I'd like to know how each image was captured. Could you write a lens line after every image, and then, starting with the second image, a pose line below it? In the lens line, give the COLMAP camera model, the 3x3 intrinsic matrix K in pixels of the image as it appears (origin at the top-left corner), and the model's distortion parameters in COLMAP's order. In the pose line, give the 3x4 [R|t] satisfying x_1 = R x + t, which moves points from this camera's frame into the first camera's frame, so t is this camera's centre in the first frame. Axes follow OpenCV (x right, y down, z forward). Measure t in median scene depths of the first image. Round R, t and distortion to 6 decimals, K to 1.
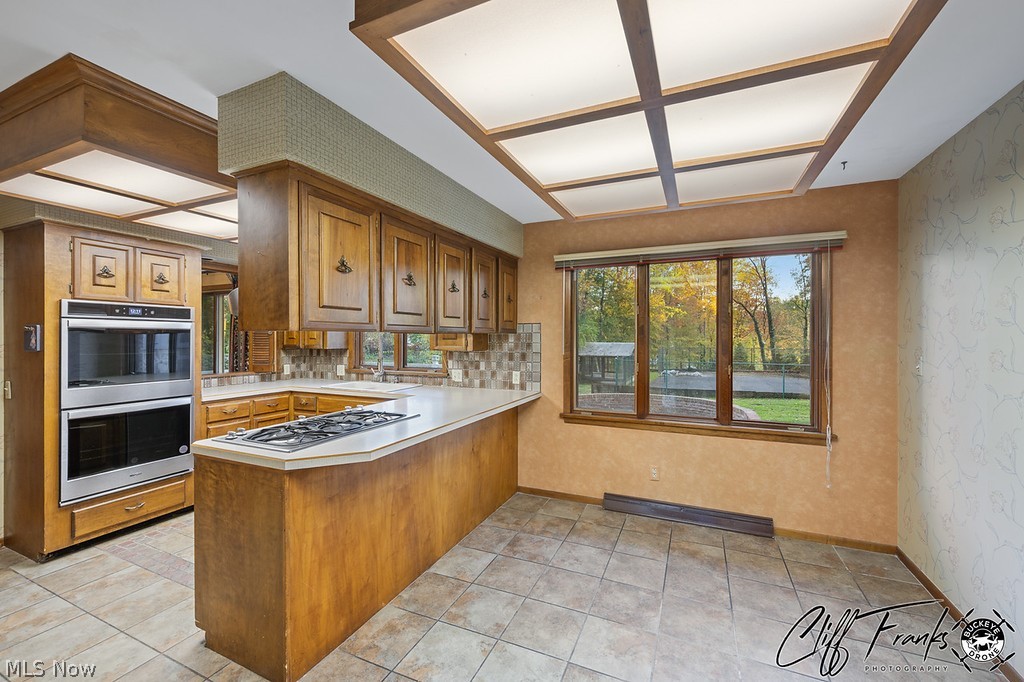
lens RADIAL K [[432.0, 0, 535.9], [0, 432.0, 338.9], [0, 0, 1]] dist [-0.000514, -0.000088]
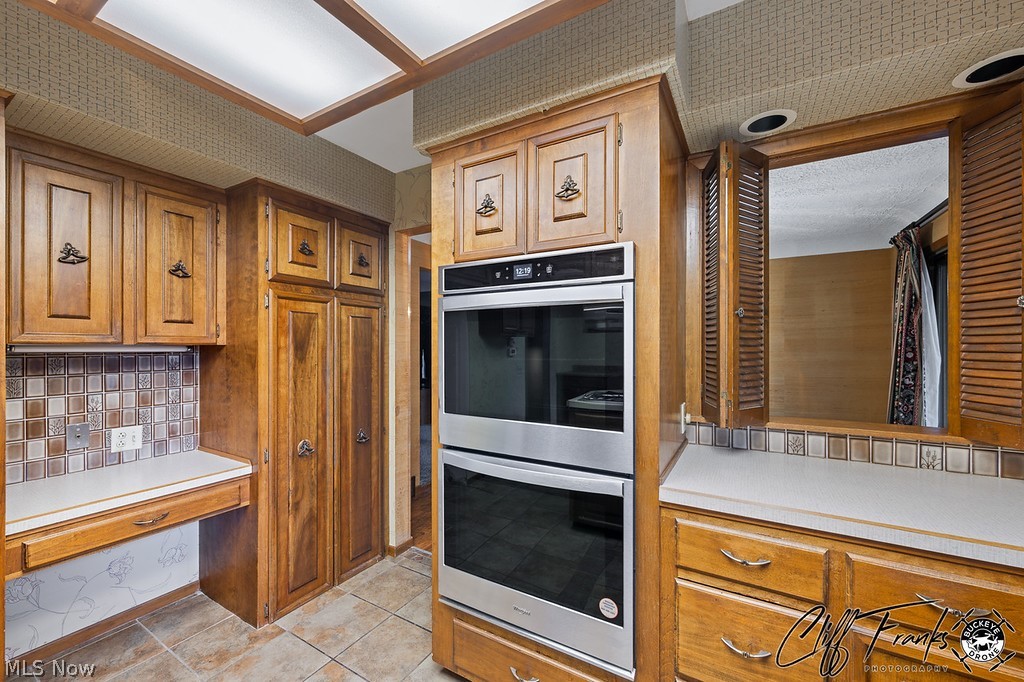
lens RADIAL K [[412.1, 0, 496.3], [0, 412.1, 344.6], [0, 0, 1]] dist [0.000191, 0.000014]
pose [[-0.118589, -0.006054, -0.992925, -0.491622], [-0.002849, 0.999979, -0.005757, 0.020499], [0.992939, 0.002146, -0.118603, 1.064731]]
